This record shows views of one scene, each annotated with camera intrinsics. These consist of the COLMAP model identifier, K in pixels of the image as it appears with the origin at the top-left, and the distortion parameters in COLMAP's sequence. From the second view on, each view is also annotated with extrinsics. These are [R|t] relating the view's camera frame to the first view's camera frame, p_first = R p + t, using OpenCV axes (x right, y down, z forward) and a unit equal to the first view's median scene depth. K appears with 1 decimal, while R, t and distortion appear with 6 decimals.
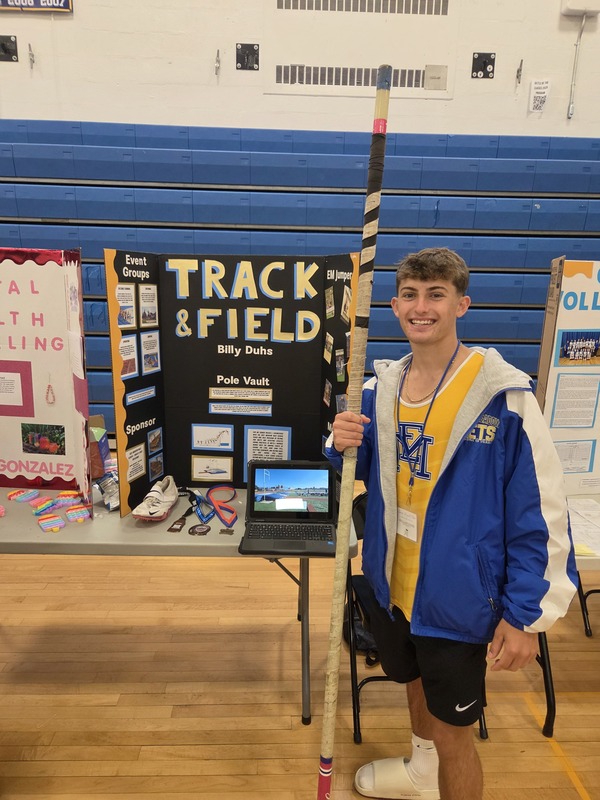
lens RADIAL K [[541.0, 0, 306.6], [0, 541.0, 440.6], [0, 0, 1]] dist [0.040167, -0.022167]
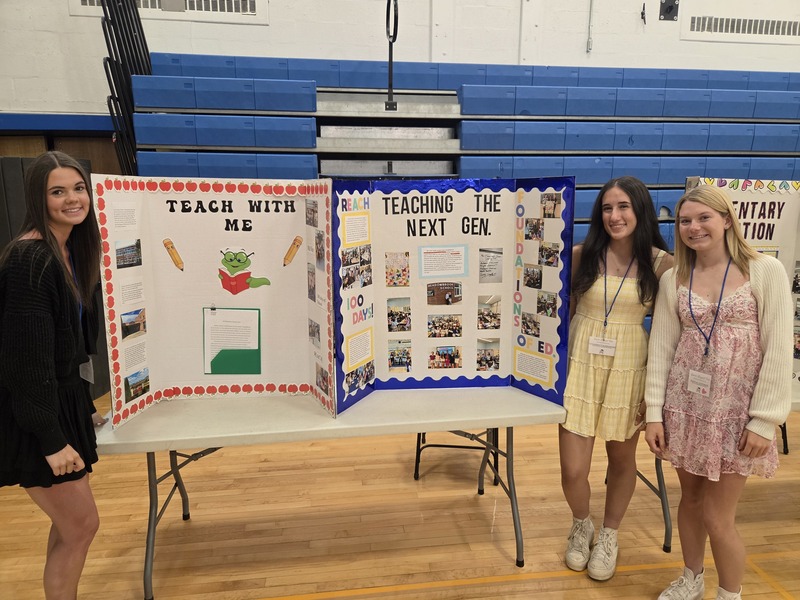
lens RADIAL K [[541.0, 0, 438.8], [0, 541.0, 309.2], [0, 0, 1]] dist [0.040167, -0.022167]
pose [[0.992079, -0.048913, 0.115702, -0.740376], [0.058953, 0.994634, -0.085011, -0.007017], [-0.110923, 0.091159, 0.989639, -0.025225]]
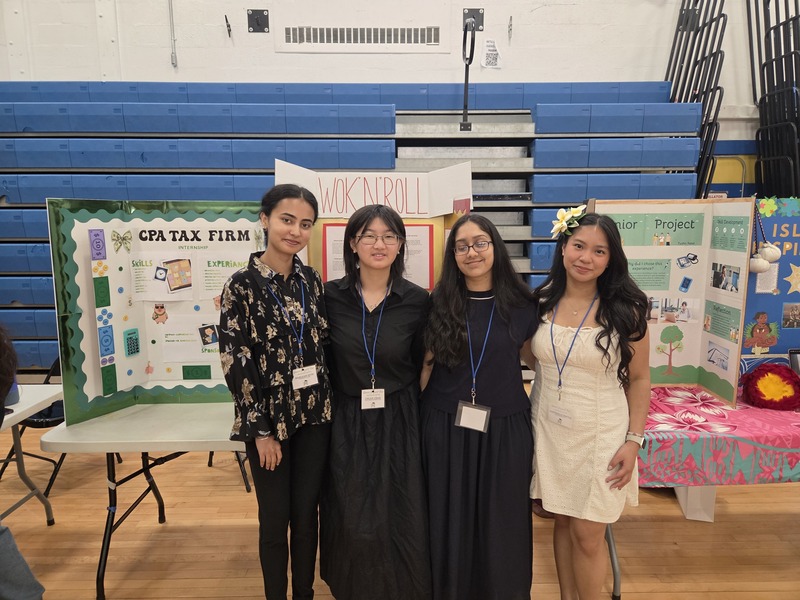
lens RADIAL K [[541.0, 0, 458.3], [0, 541.0, 309.8], [0, 0, 1]] dist [0.040167, -0.022167]
pose [[0.998835, -0.012369, -0.046636, 0.327802], [0.006583, 0.992478, -0.122244, 0.002345], [0.047798, 0.121795, 0.991404, 0.013669]]
